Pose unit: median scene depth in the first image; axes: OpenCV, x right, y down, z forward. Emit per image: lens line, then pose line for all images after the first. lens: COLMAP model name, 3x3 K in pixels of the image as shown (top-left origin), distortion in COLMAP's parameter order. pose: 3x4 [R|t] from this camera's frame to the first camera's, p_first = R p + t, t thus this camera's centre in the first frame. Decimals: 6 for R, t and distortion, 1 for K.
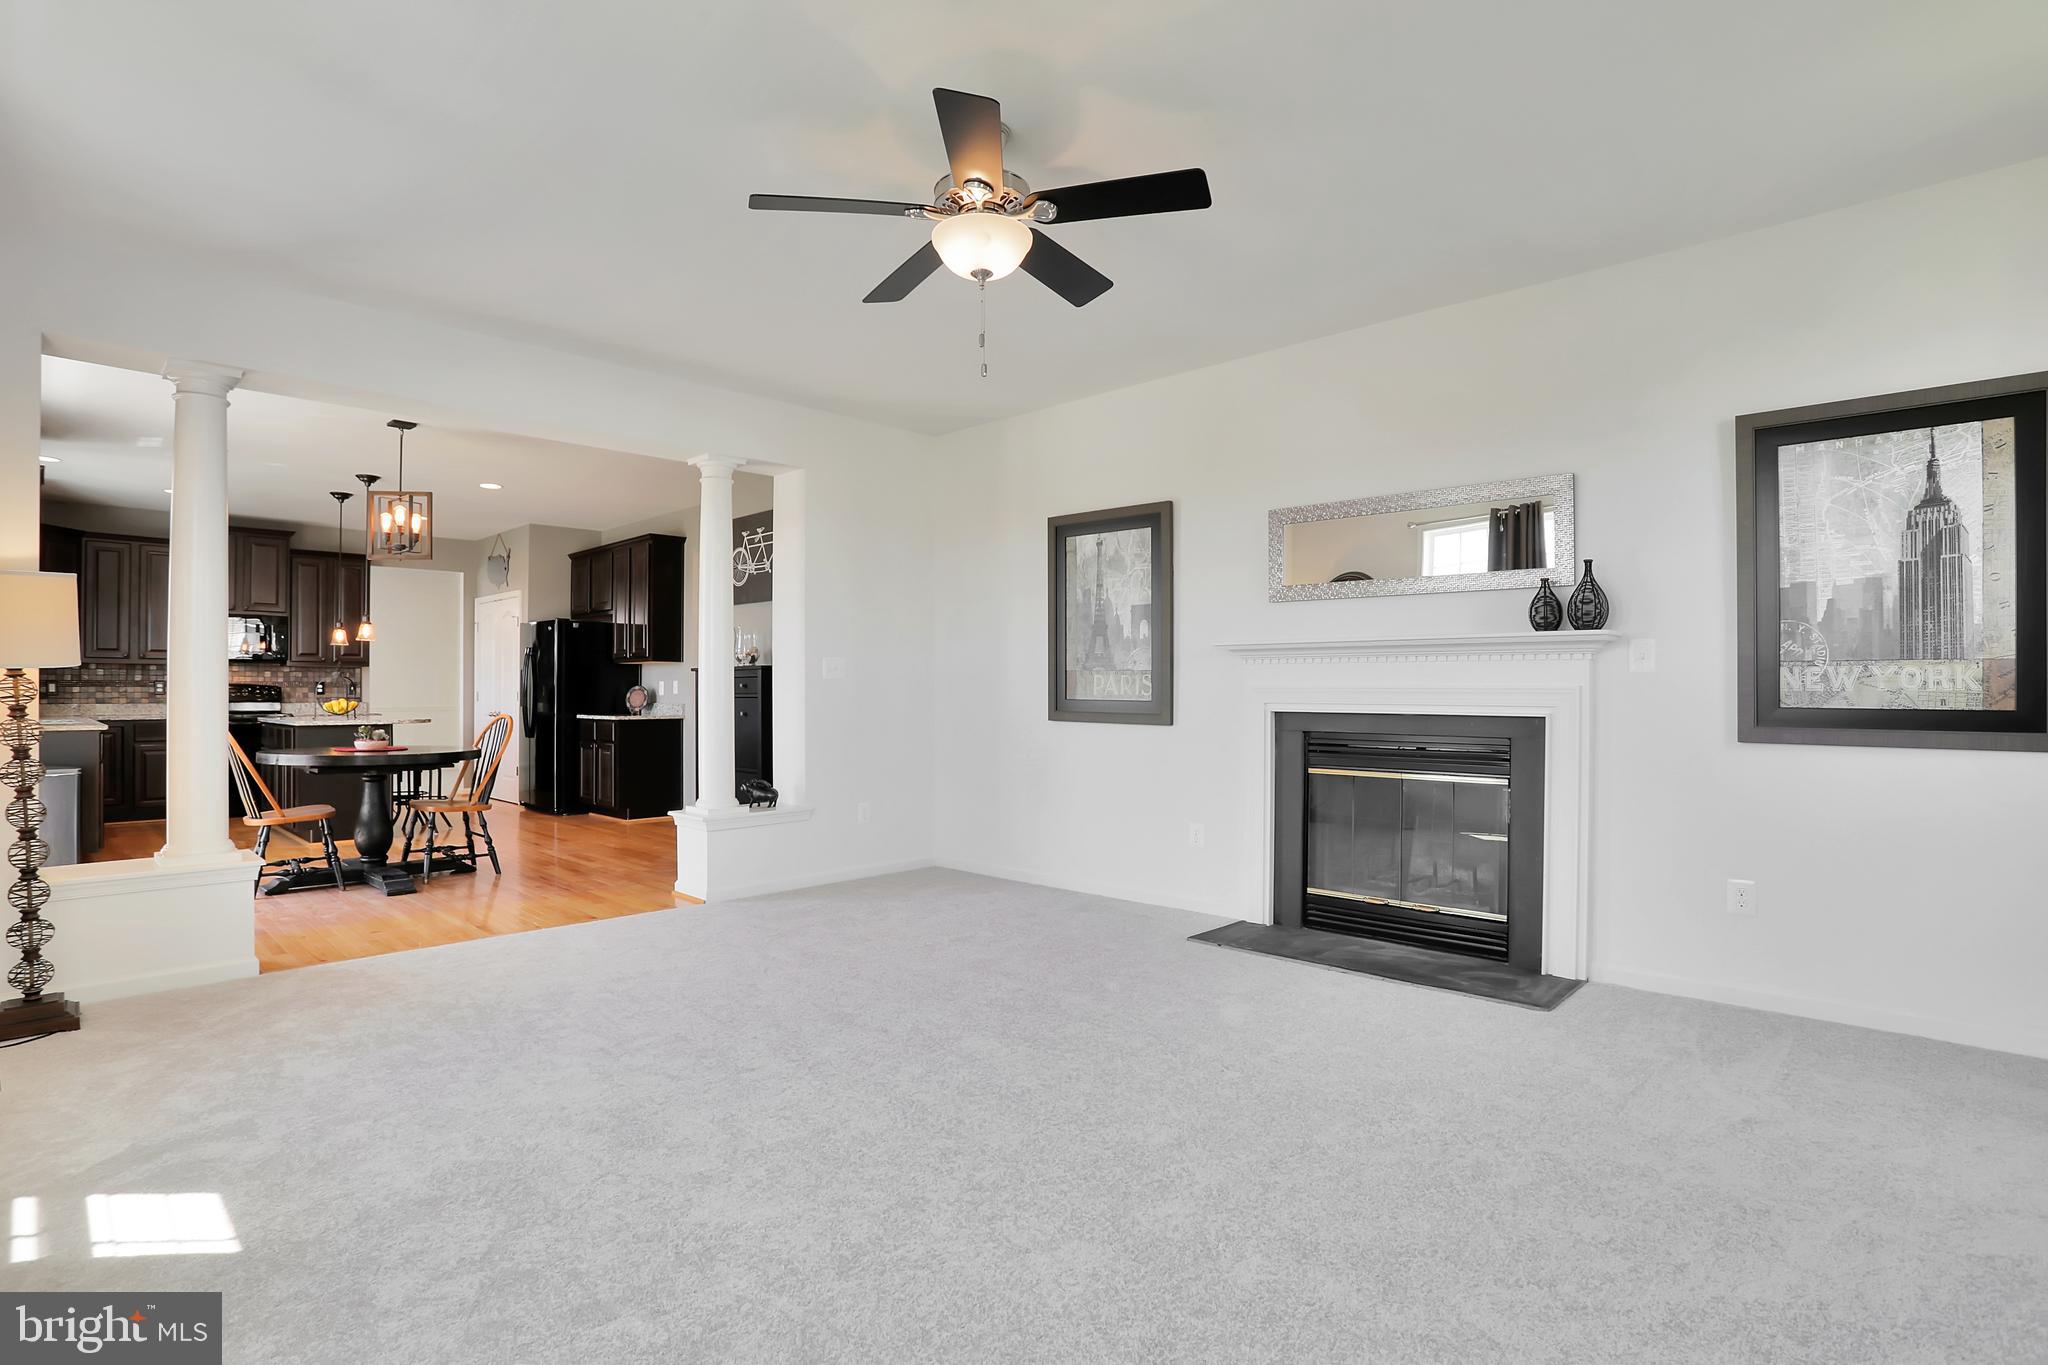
lens RADIAL K [[991.8, 0, 1024.0], [0, 991.8, 682.5], [0, 0, 1]] dist [-0.068313, 0.024176]
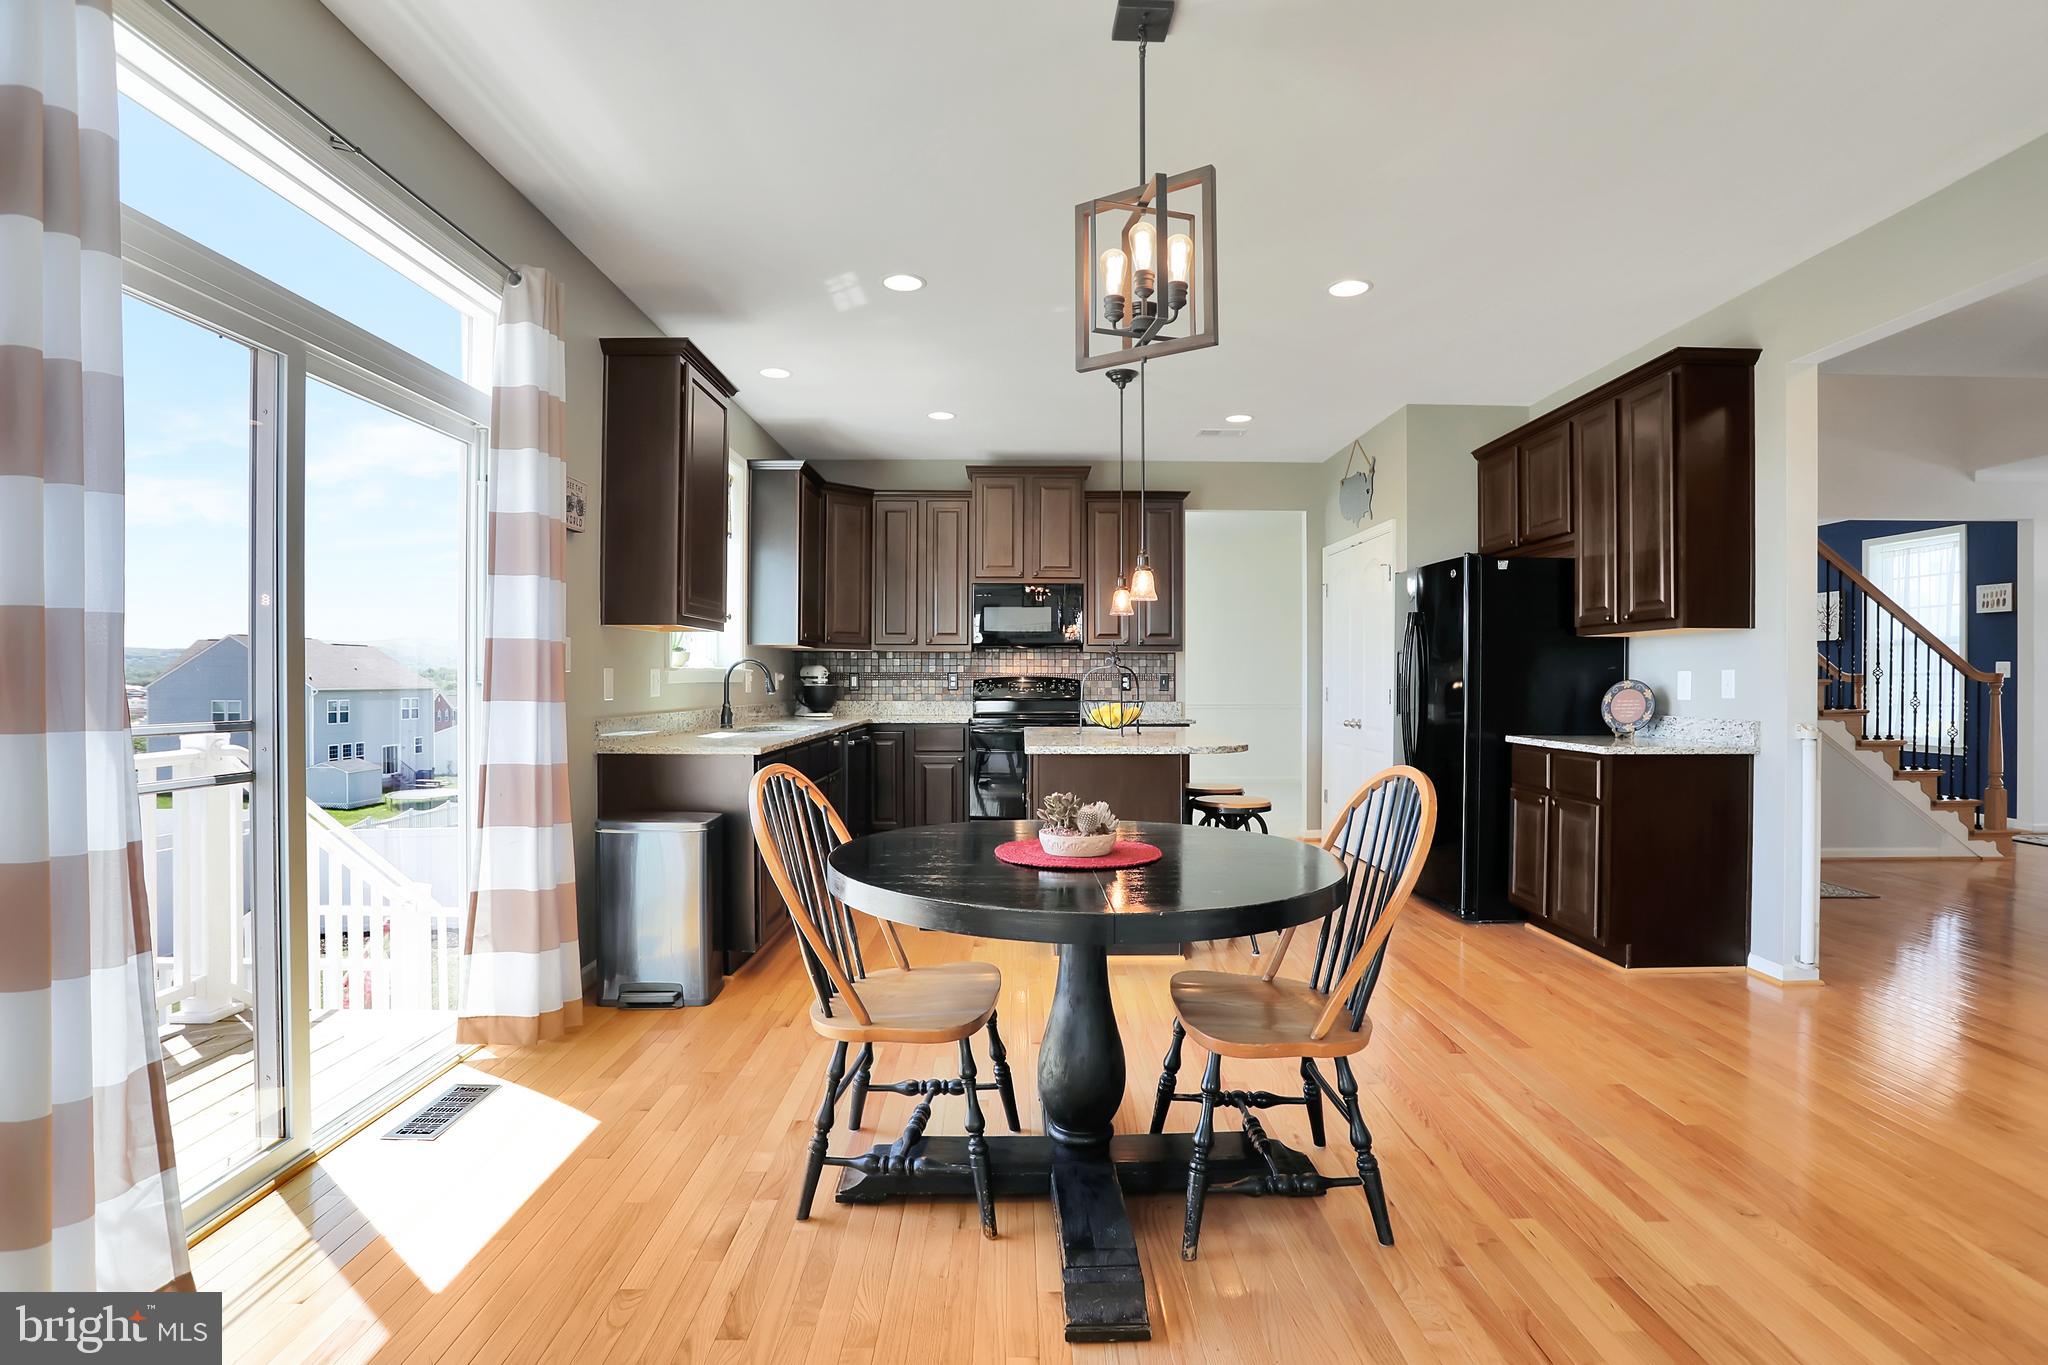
lens RADIAL K [[991.8, 0, 1024.0], [0, 991.8, 682.5], [0, 0, 1]] dist [-0.068313, 0.024176]
pose [[0.692006, 0.004995, -0.721875, -0.269603], [0.003992, 0.999934, 0.010746, -0.002262], [0.721881, -0.010318, 0.691940, 0.473214]]
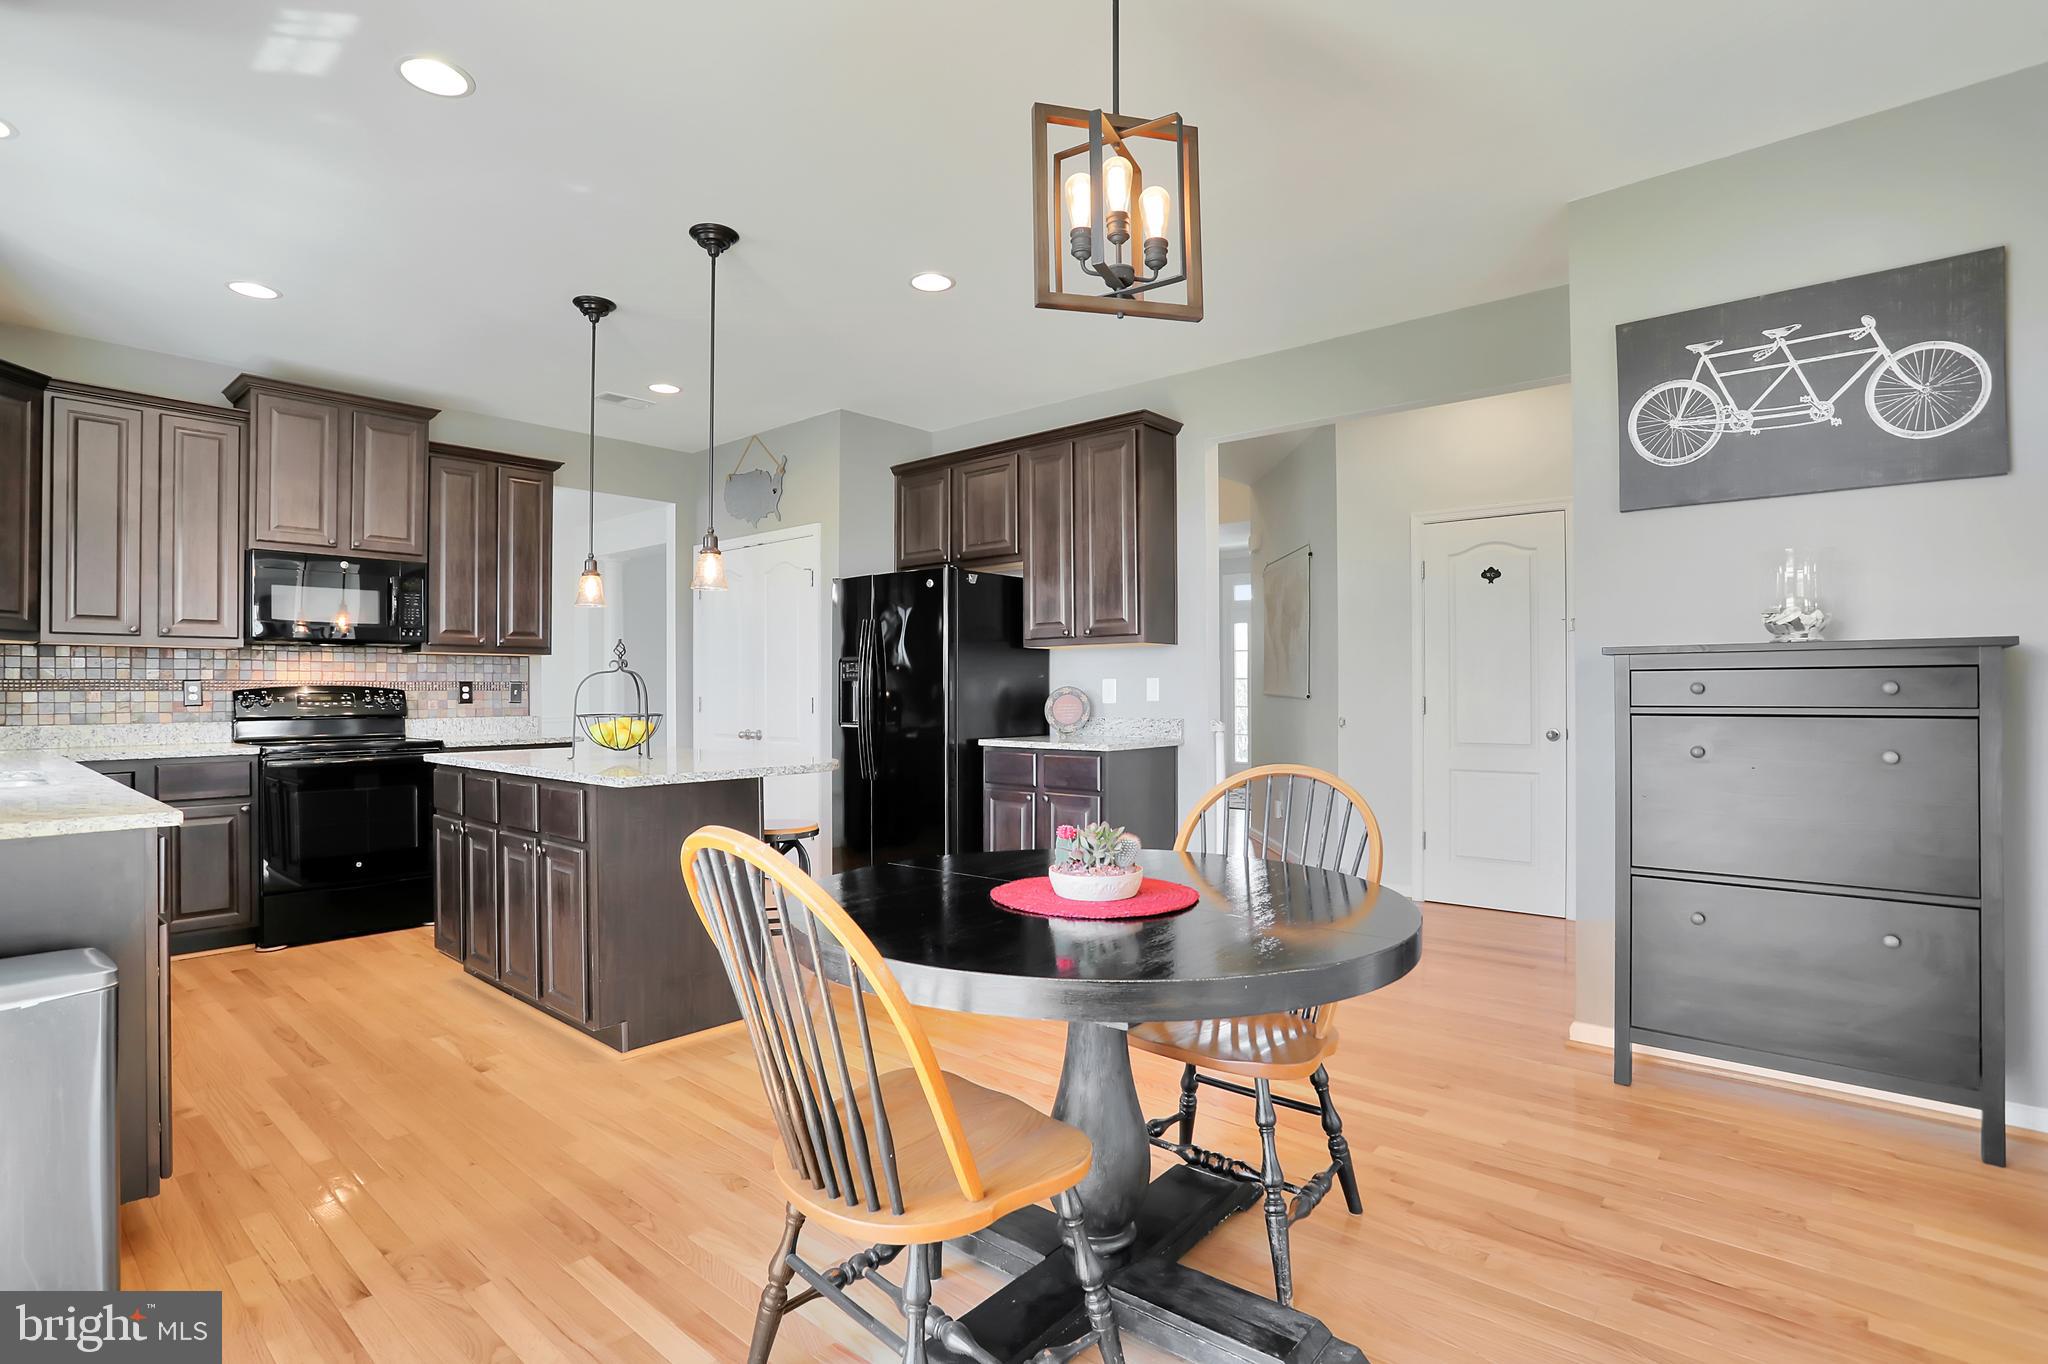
lens RADIAL K [[1002.9, 0, 1027.8], [0, 1002.9, 683.4], [0, 0, 1]] dist [-0.069360, 0.027926]
pose [[0.999061, -0.001575, 0.043302, -0.473113], [0.001436, 0.999994, 0.003251, -0.000874], [-0.043307, -0.003186, 0.999057, 0.448818]]
